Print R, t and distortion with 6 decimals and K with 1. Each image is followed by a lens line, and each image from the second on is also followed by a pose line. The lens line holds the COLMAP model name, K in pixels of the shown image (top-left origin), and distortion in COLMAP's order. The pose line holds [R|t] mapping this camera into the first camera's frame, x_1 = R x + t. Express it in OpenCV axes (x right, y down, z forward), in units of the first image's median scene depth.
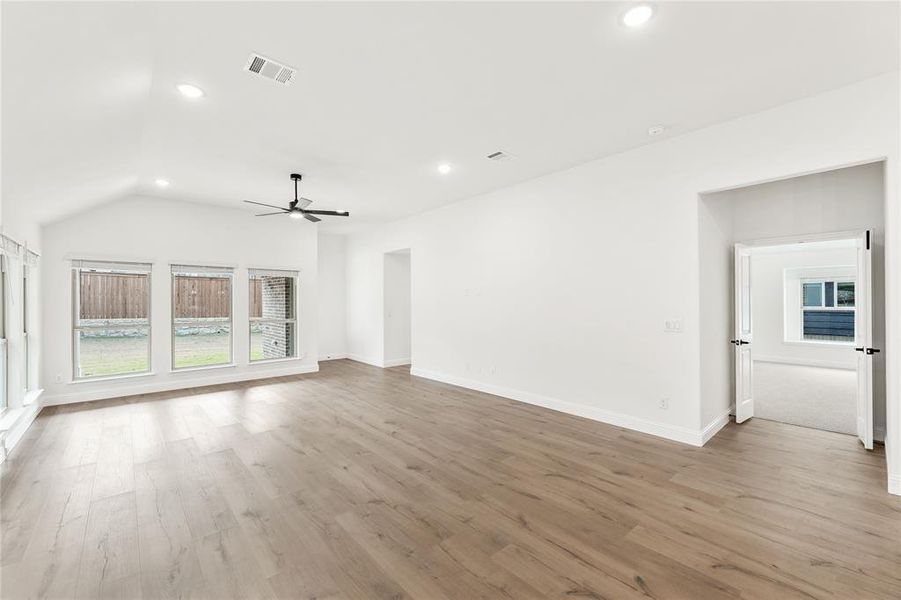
lens RADIAL K [[371.3, 0, 452.6], [0, 371.3, 299.7], [0, 0, 1]] dist [0.002179, -0.000078]
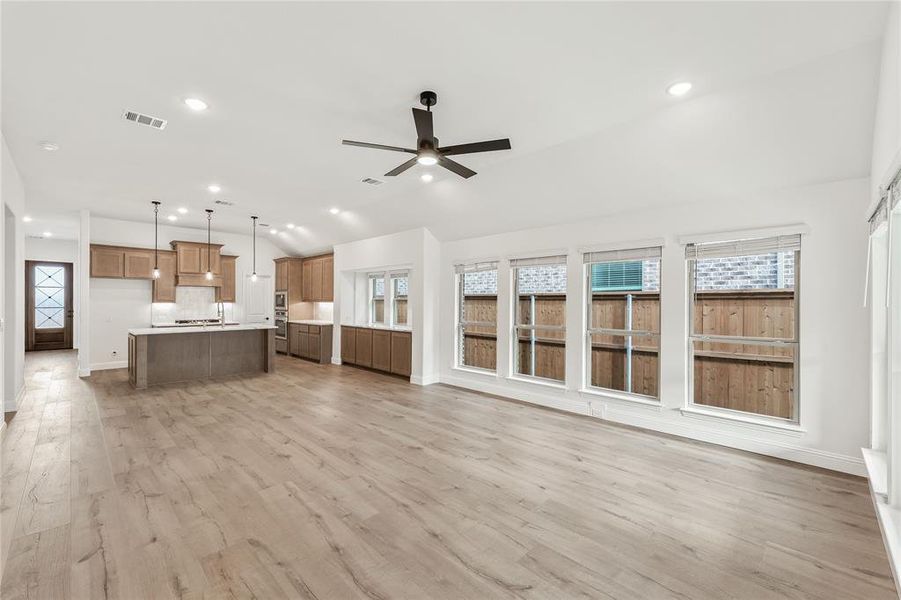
lens RADIAL K [[371.3, 0, 446.5], [0, 371.3, 301.0], [0, 0, 1]] dist [0.002179, -0.000078]
pose [[-0.998230, 0.003053, -0.059387, -0.516164], [0.003336, 0.999984, -0.004670, 0.012358], [0.059372, -0.004860, -0.998224, 2.004271]]
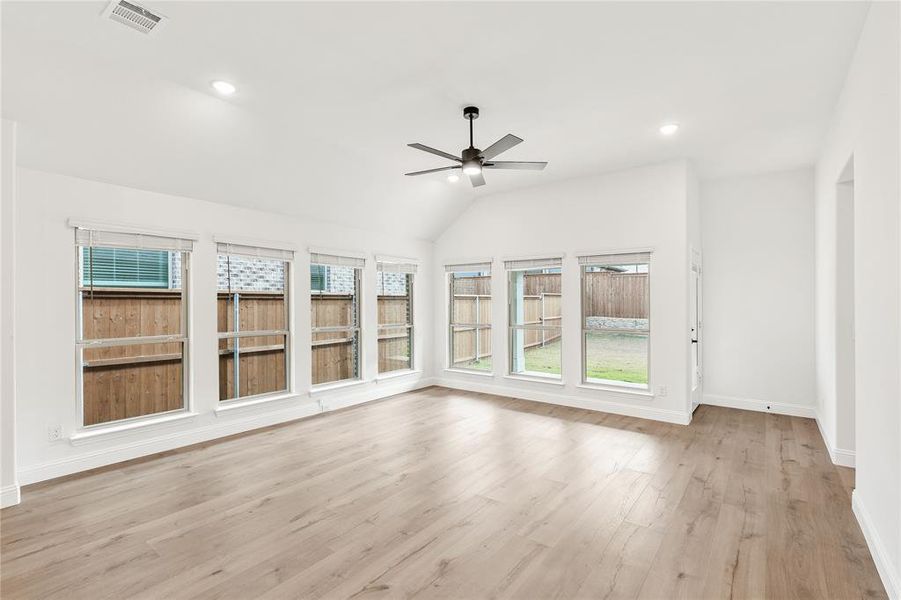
lens RADIAL K [[419.9, 0, 448.5], [0, 419.9, 302.8], [0, 0, 1]] dist [0.001726, -0.000193]
pose [[0.189836, 0.007381, -0.981788, 0.373409], [-0.001238, 0.999973, 0.007279, 0.003192], [0.981815, -0.000167, 0.189840, 1.012923]]
